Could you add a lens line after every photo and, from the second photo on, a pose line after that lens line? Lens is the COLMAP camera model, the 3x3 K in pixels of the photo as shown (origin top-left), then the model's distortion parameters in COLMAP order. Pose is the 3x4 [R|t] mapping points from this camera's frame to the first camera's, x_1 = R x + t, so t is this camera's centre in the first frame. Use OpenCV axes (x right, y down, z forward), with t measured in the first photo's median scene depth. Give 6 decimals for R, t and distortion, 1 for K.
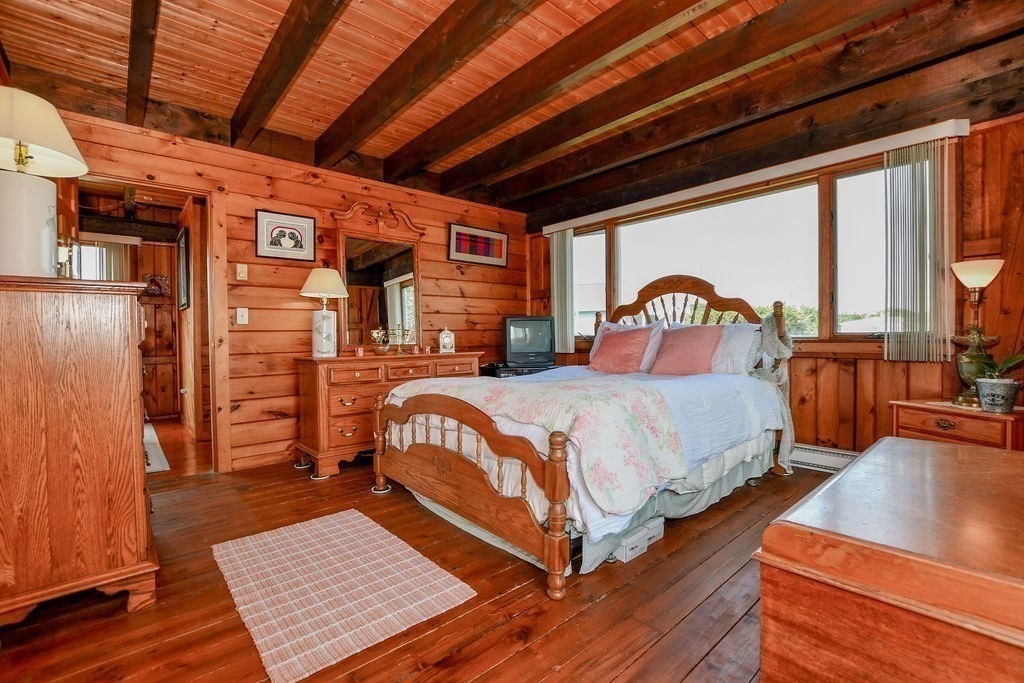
lens RADIAL K [[455.8, 0, 512.7], [0, 455.8, 343.4], [0, 0, 1]] dist [-0.031697, 0.003563]
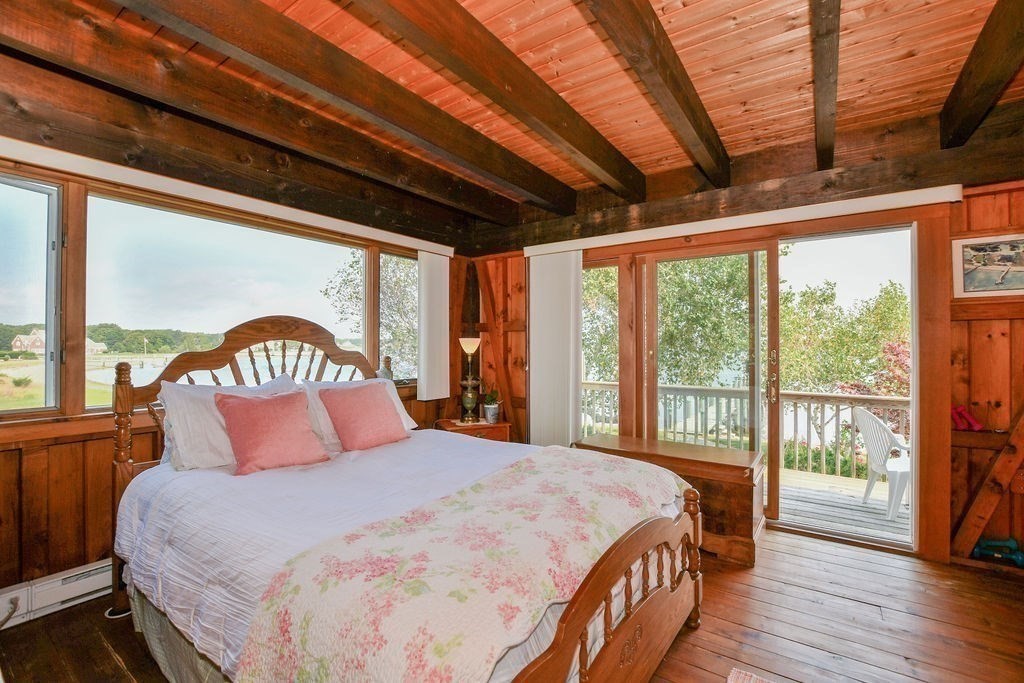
lens RADIAL K [[455.8, 0, 510.2], [0, 455.8, 341.8], [0, 0, 1]] dist [-0.031697, 0.003563]
pose [[-0.223650, 0.019756, 0.974469, -0.475281], [0.014637, 0.999750, -0.016909, -0.092693], [-0.974560, 0.010481, -0.223883, 0.833122]]
